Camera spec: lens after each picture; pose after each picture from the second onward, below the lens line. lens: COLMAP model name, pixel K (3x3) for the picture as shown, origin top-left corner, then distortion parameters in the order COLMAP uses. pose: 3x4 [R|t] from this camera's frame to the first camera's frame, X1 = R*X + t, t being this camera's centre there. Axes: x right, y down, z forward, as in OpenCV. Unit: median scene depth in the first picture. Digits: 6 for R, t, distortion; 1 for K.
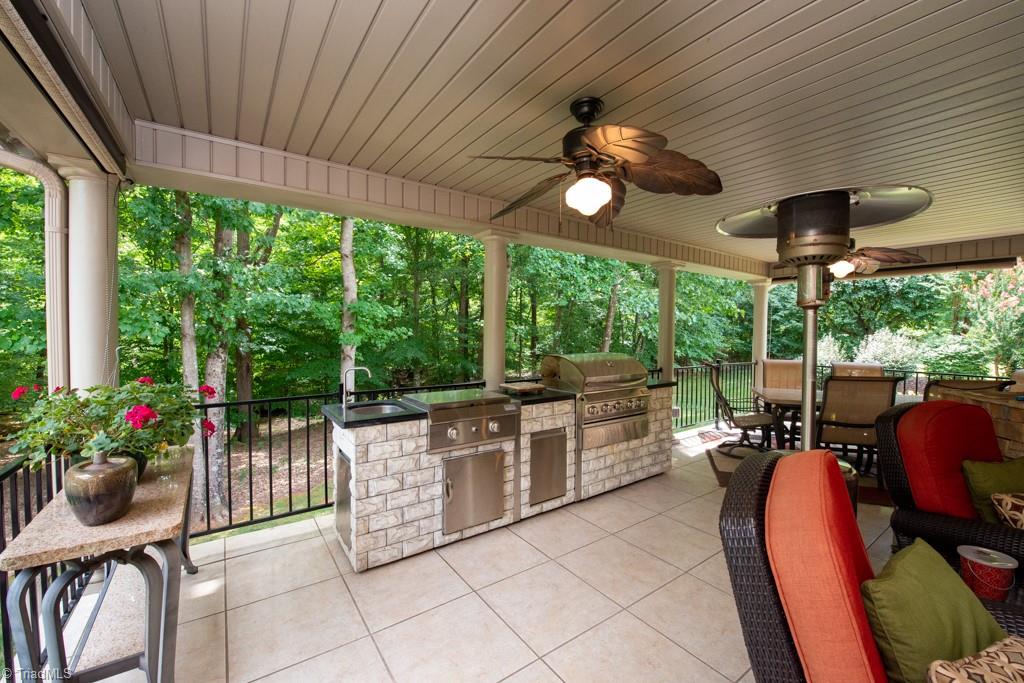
lens RADIAL K [[406.6, 0, 512.0], [0, 406.6, 341.5], [0, 0, 1]] dist [-0.021107, -0.000512]
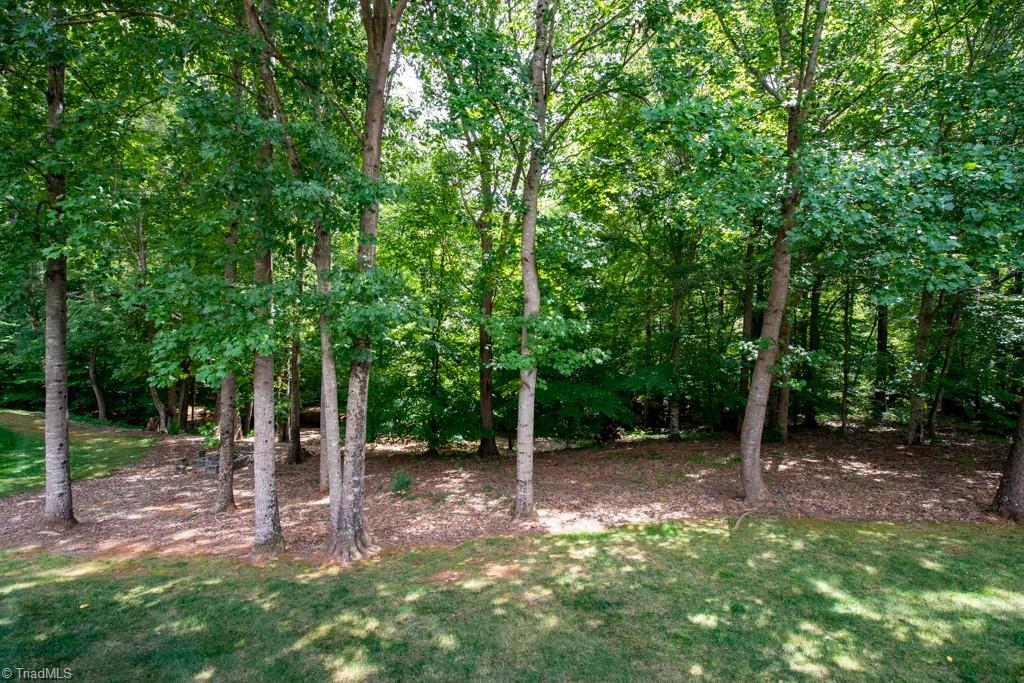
lens RADIAL K [[406.6, 0, 512.0], [0, 406.6, 341.5], [0, 0, 1]] dist [-0.021107, -0.000512]
pose [[0.748773, 0.007645, -0.662783, 0.344199], [-0.042723, 0.998411, -0.036750, -0.051744], [0.661448, 0.055833, 0.747910, 1.224508]]
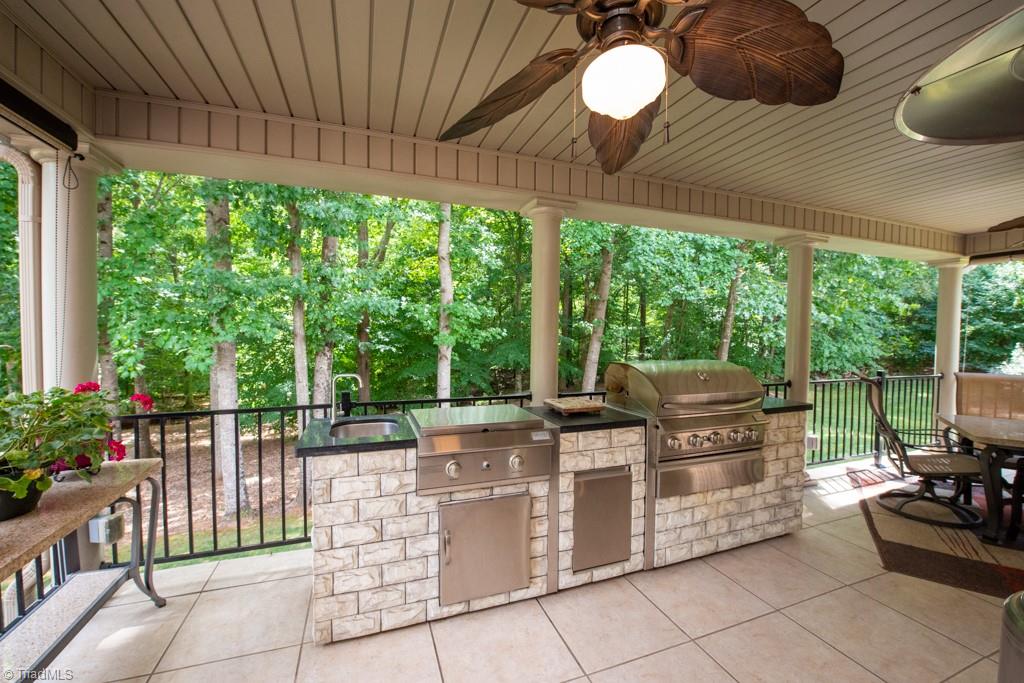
lens RADIAL K [[406.6, 0, 512.0], [0, 406.6, 341.5], [0, 0, 1]] dist [-0.021107, -0.000512]
pose [[0.964837, 0.008037, -0.262725, 0.088239], [-0.008793, 0.999960, -0.001701, -0.001414], [0.262701, 0.003952, 0.964869, 0.197271]]
